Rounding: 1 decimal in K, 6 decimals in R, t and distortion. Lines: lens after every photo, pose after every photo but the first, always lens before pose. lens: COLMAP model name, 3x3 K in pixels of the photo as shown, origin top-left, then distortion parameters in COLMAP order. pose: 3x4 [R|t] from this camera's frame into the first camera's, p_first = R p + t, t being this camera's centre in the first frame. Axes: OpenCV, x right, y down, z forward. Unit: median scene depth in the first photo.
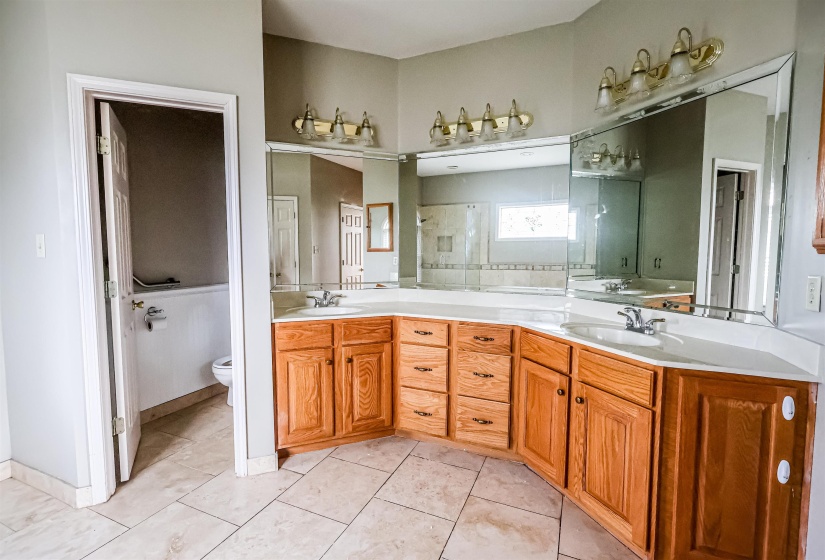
lens RADIAL K [[384.7, 0, 408.3], [0, 384.7, 276.9], [0, 0, 1]] dist [0.000913, 0.000750]
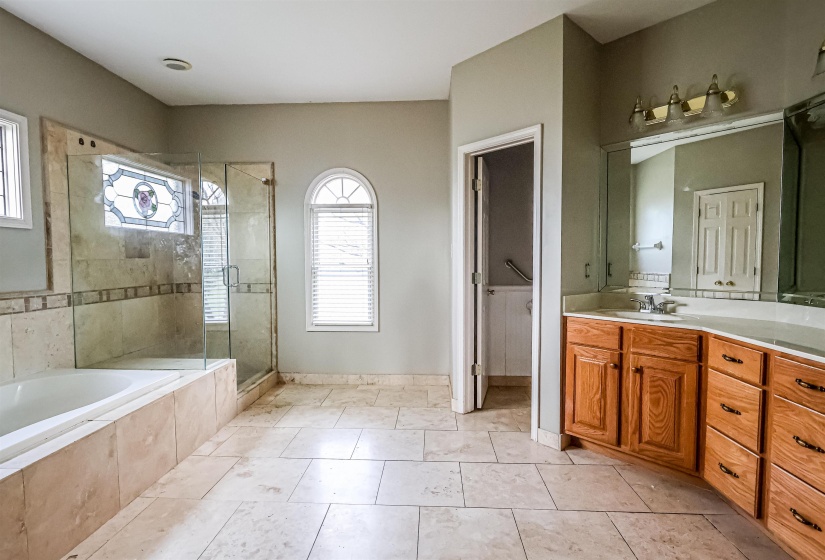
lens RADIAL K [[391.5, 0, 394.5], [0, 391.5, 275.1], [0, 0, 1]] dist [-0.000485, 0.000940]
pose [[0.348522, 0.035925, -0.936612, 0.511347], [-0.058309, 0.998161, 0.016588, 0.012130], [0.935485, 0.048832, 0.349976, 0.138857]]
